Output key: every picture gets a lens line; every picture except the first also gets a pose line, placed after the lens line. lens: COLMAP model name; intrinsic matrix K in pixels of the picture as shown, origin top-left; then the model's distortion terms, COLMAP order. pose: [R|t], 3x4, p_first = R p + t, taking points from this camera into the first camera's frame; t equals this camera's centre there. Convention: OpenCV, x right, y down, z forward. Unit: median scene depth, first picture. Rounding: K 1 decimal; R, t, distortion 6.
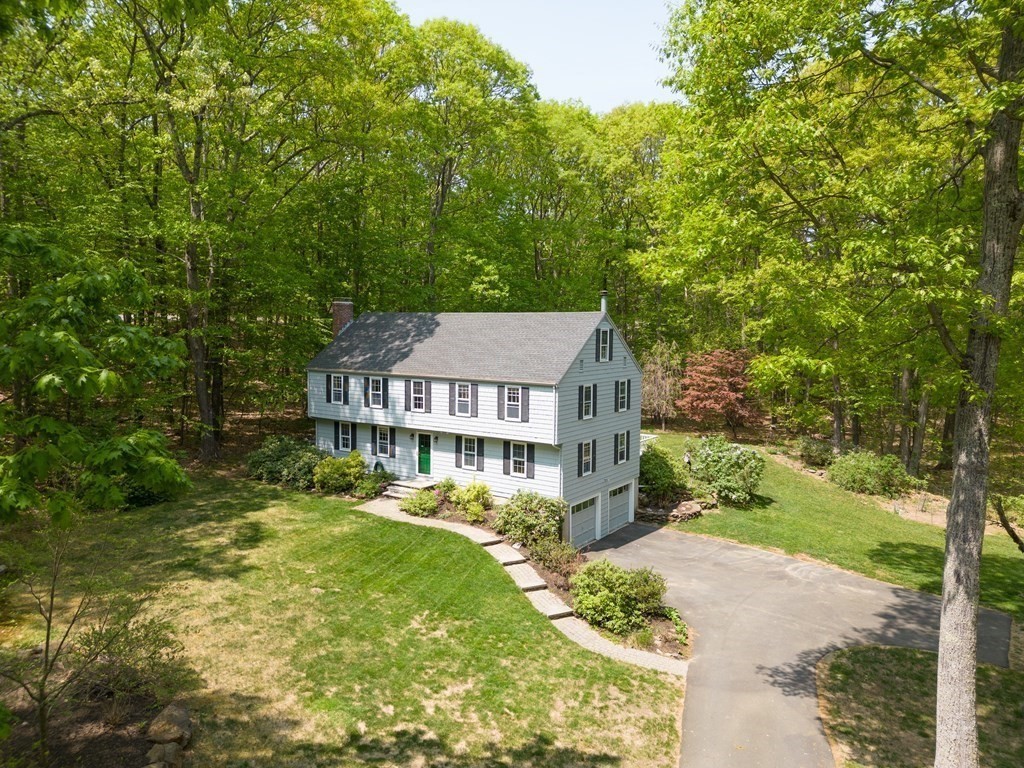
lens RADIAL K [[713.9, 0, 512.8], [0, 713.9, 377.3], [0, 0, 1]] dist [-0.002009, -0.002655]
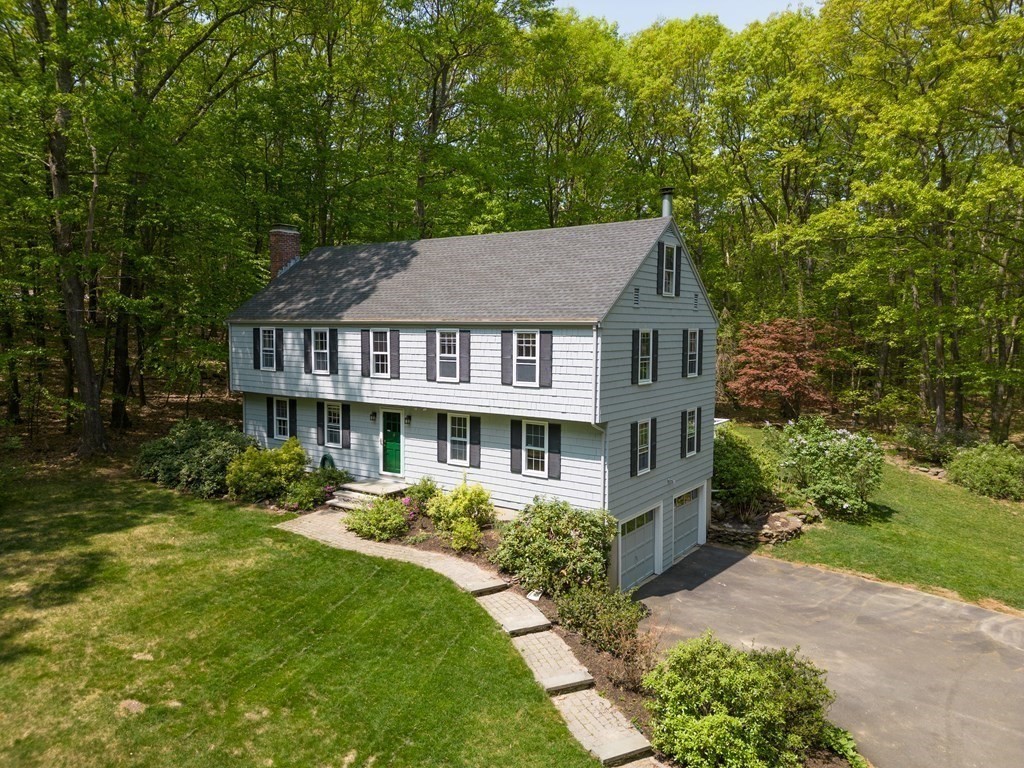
lens RADIAL K [[713.9, 0, 510.8], [0, 713.9, 387.4], [0, 0, 1]] dist [-0.002009, -0.002655]
pose [[0.999879, -0.002766, -0.015313, -0.003518], [0.002948, 0.999925, 0.011891, 0.051738], [0.015279, -0.011934, 0.999812, 0.361194]]
